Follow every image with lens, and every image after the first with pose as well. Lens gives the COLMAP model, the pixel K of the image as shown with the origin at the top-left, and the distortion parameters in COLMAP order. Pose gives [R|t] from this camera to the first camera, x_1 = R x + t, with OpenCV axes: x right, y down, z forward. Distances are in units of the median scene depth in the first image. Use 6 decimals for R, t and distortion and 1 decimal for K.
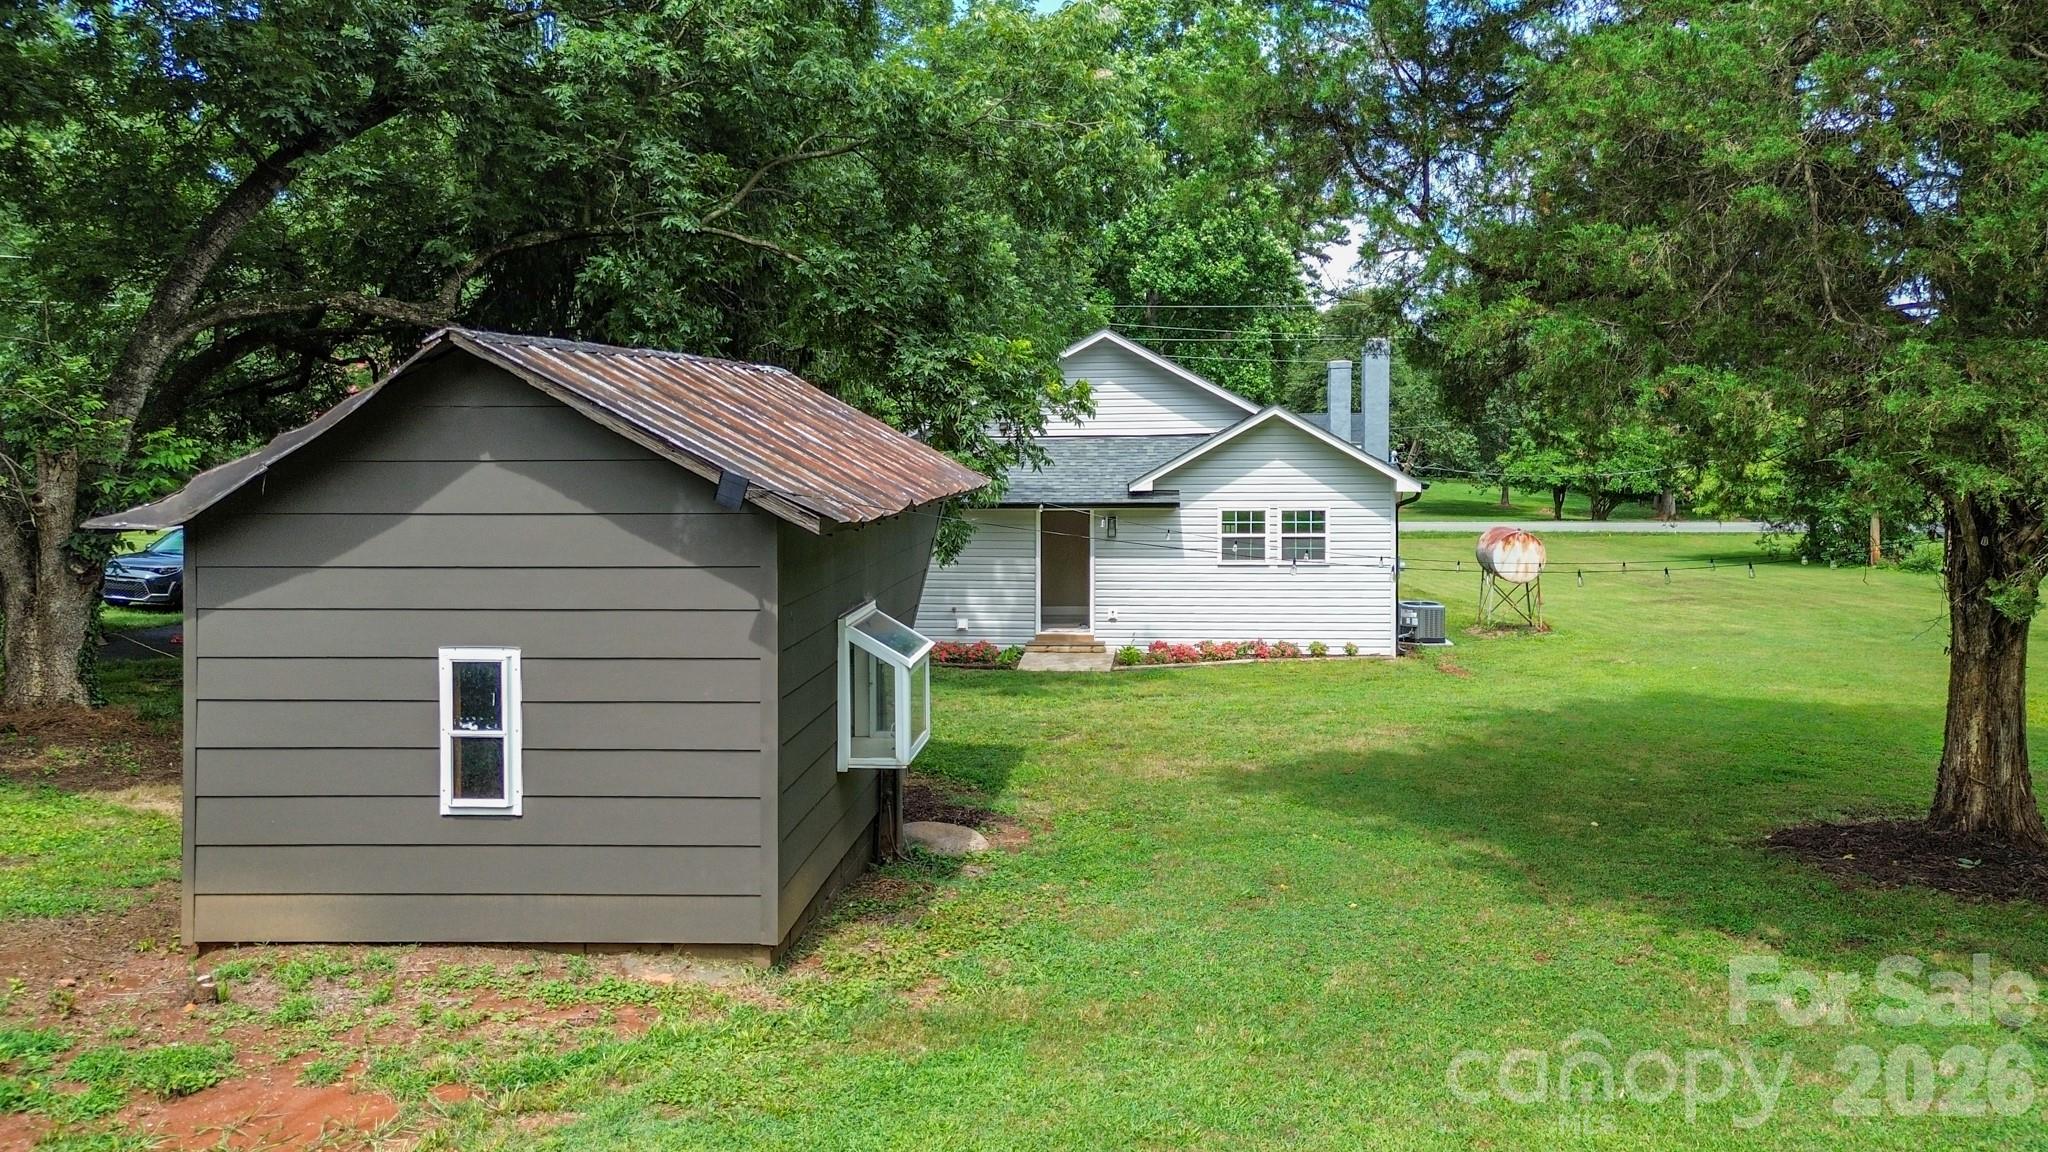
lens RADIAL K [[1480.3, 0, 1025.5], [0, 1480.3, 551.4], [0, 0, 1]] dist [0.071232, -0.069640]
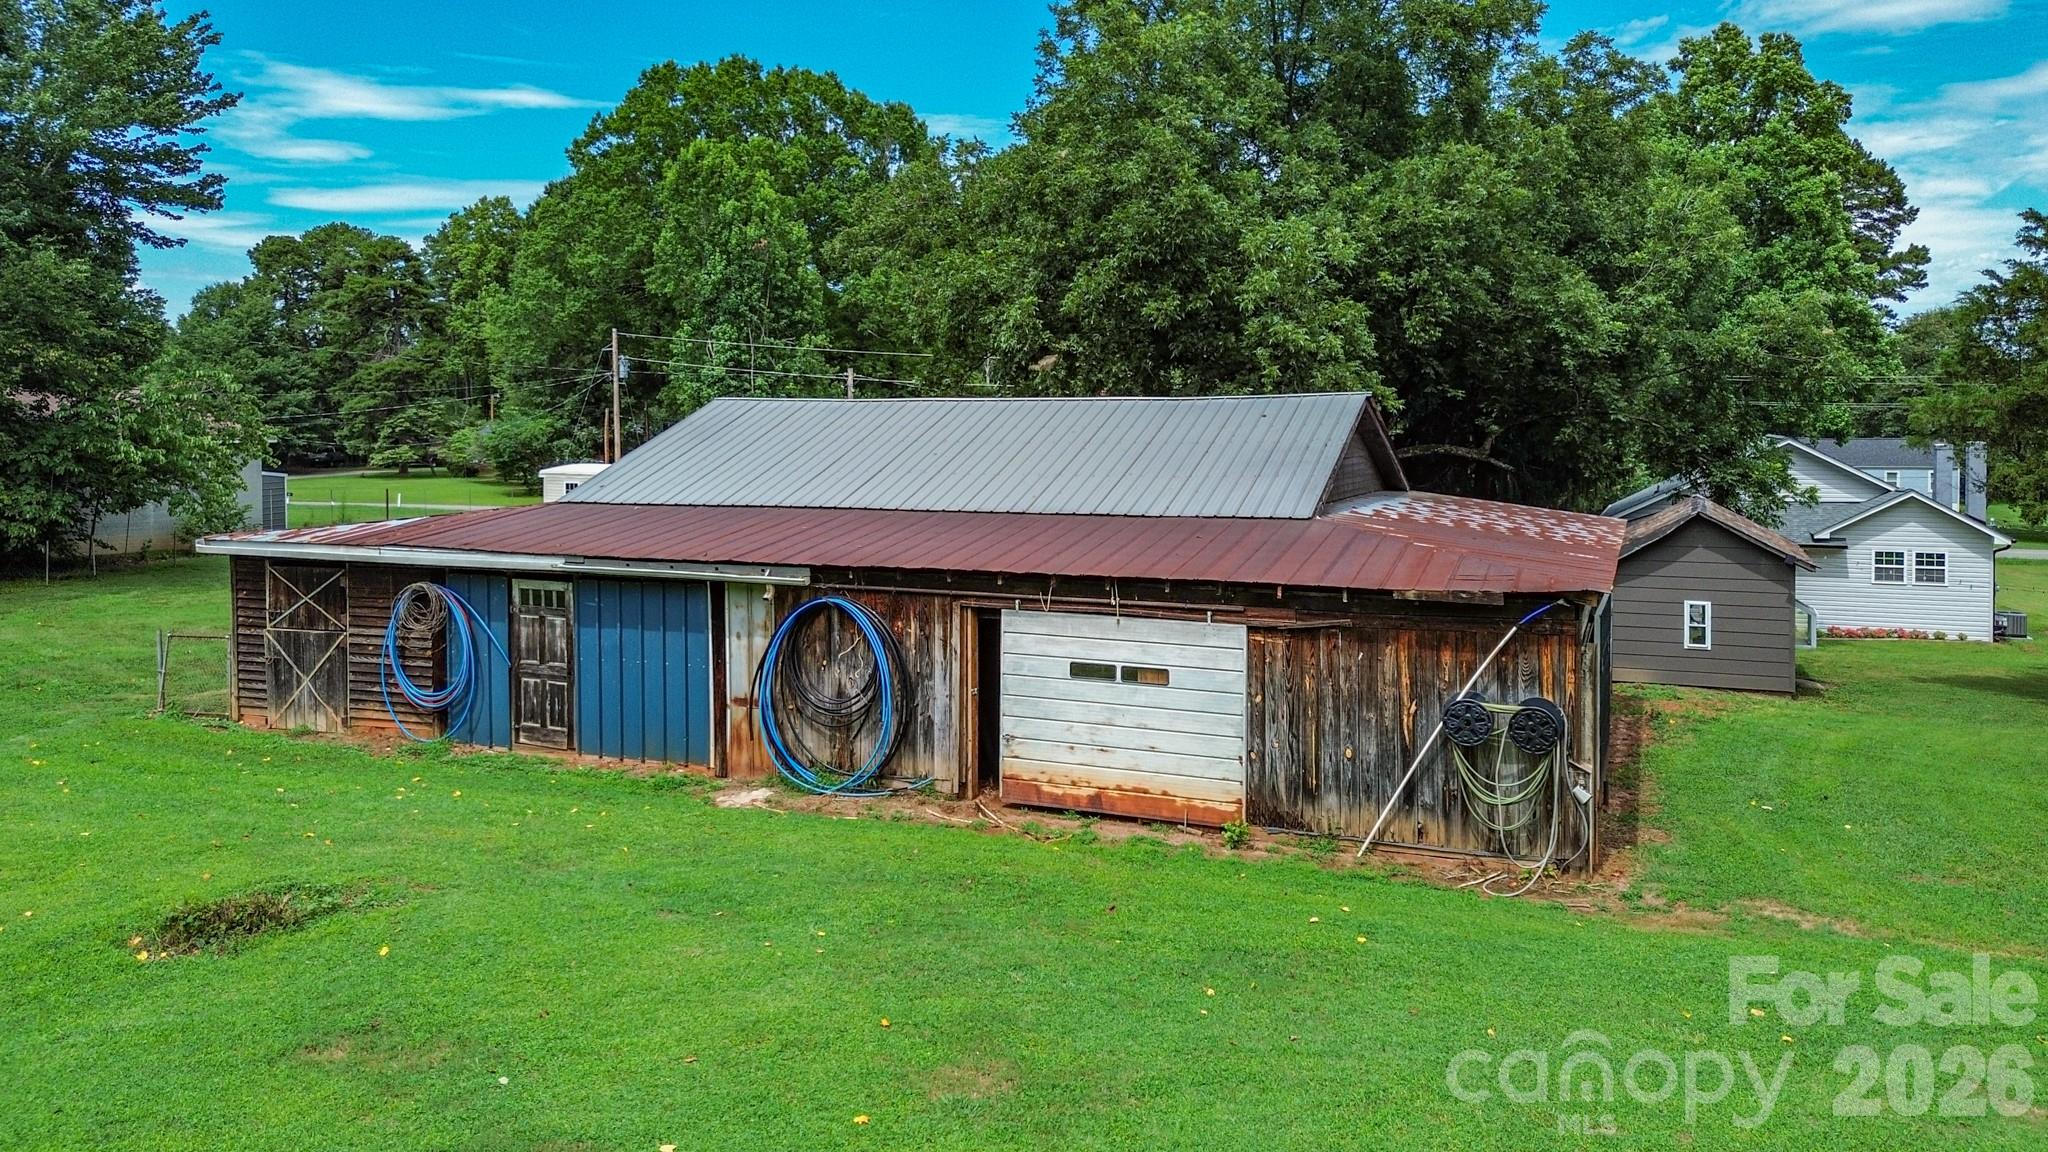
lens RADIAL K [[1447.3, 0, 1023.8], [0, 1447.3, 486.7], [0, 0, 1]] dist [0.056408, -0.069834]
pose [[0.946708, 0.019159, -0.321522, -0.254545], [-0.032628, 0.998799, -0.036556, -0.008277], [0.320435, 0.045098, 0.946196, -0.906790]]
